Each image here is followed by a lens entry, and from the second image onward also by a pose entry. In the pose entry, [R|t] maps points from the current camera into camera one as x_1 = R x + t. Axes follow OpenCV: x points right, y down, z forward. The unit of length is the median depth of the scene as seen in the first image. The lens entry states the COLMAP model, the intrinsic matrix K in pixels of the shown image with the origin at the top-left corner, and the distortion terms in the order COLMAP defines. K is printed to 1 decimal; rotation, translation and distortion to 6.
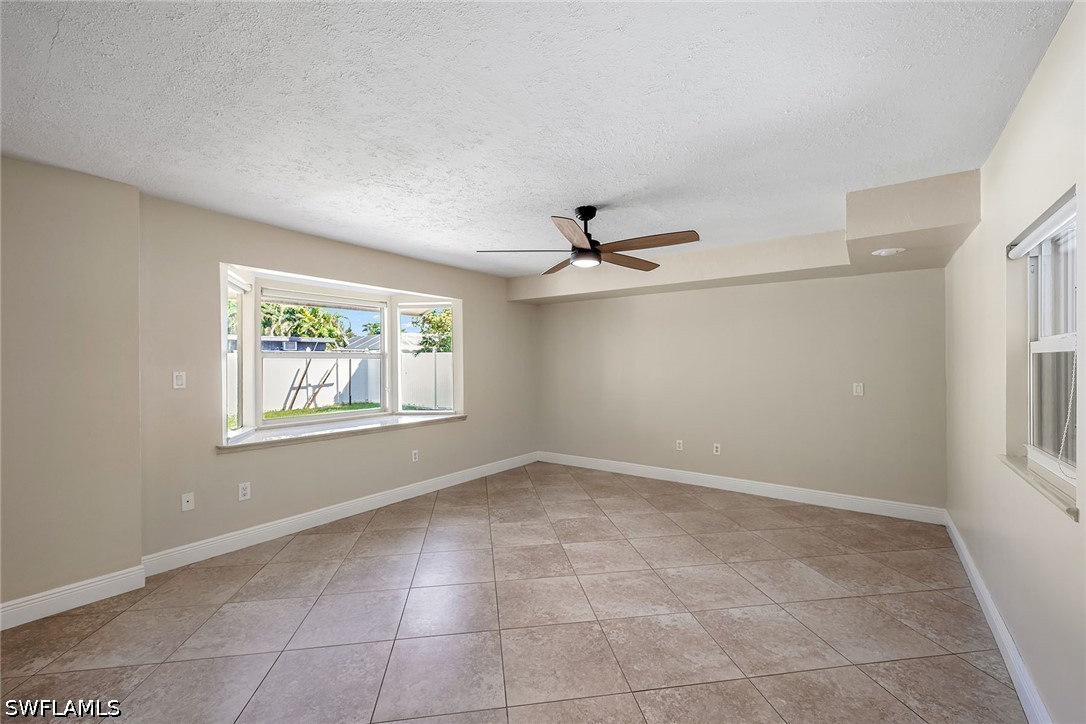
lens RADIAL K [[459.4, 0, 537.5], [0, 459.4, 357.1], [0, 0, 1]] dist [-0.001674, 0.001378]
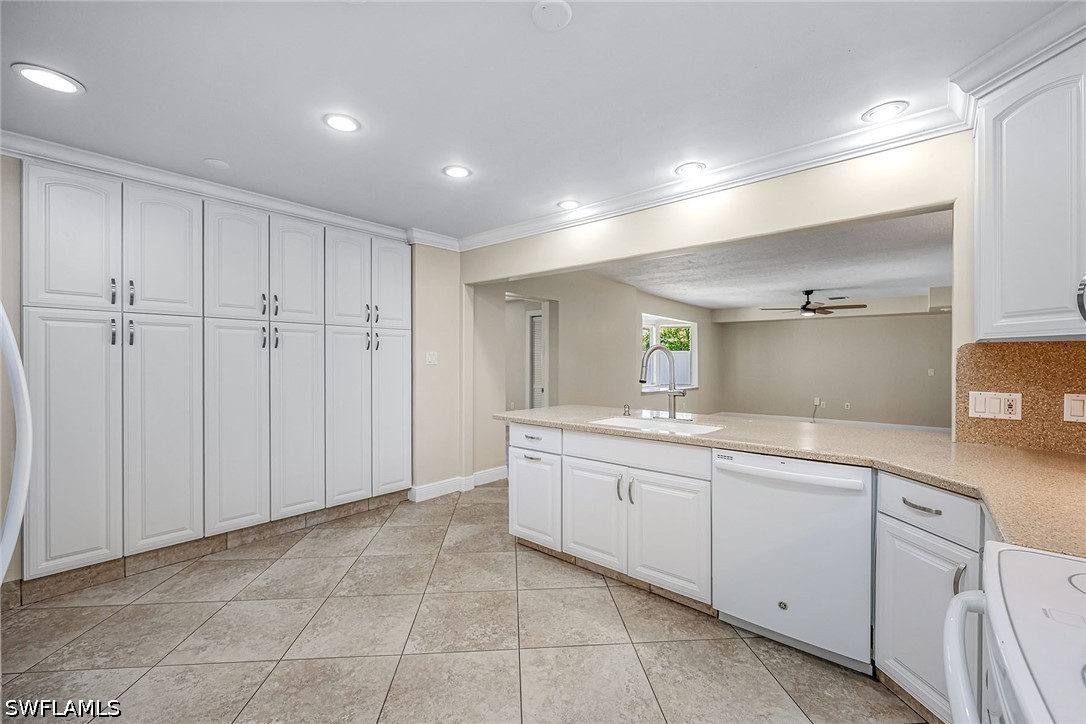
lens RADIAL K [[459.4, 0, 539.2], [0, 459.4, 356.5], [0, 0, 1]] dist [-0.001674, 0.001378]
pose [[0.996955, 0.004643, -0.077845, -0.642461], [-0.004760, 0.999988, -0.001318, 0.011768], [0.077838, 0.001685, 0.996965, -0.847446]]
